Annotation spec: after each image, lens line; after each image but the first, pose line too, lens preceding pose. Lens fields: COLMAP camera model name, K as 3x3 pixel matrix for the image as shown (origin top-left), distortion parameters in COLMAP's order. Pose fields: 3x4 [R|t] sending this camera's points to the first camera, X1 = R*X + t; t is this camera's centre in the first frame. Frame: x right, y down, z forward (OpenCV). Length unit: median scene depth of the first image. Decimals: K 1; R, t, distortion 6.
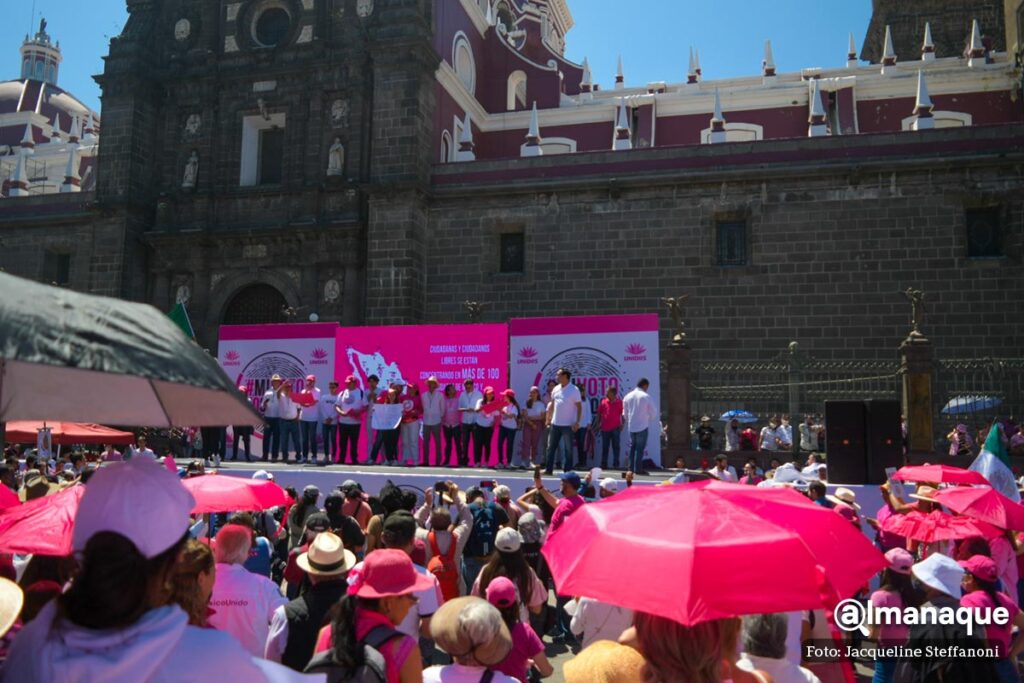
lens RADIAL K [[810.7, 0, 512.0], [0, 810.7, 341.5], [0, 0, 1]] dist [-0.008123, 0.005804]
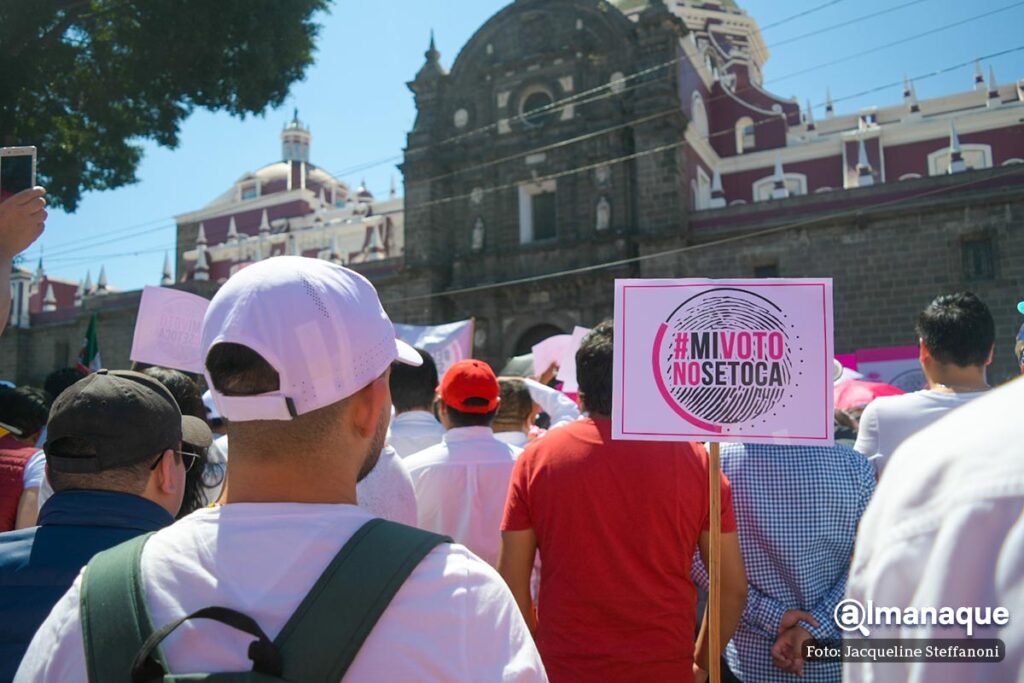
lens RADIAL K [[810.7, 0, 512.0], [0, 810.7, 341.5], [0, 0, 1]] dist [-0.008123, 0.005804]
pose [[0.979901, -0.063904, -0.188971, -0.138117], [0.060230, 0.997868, -0.025124, -0.019494], [0.190173, 0.013237, 0.981661, -0.186862]]
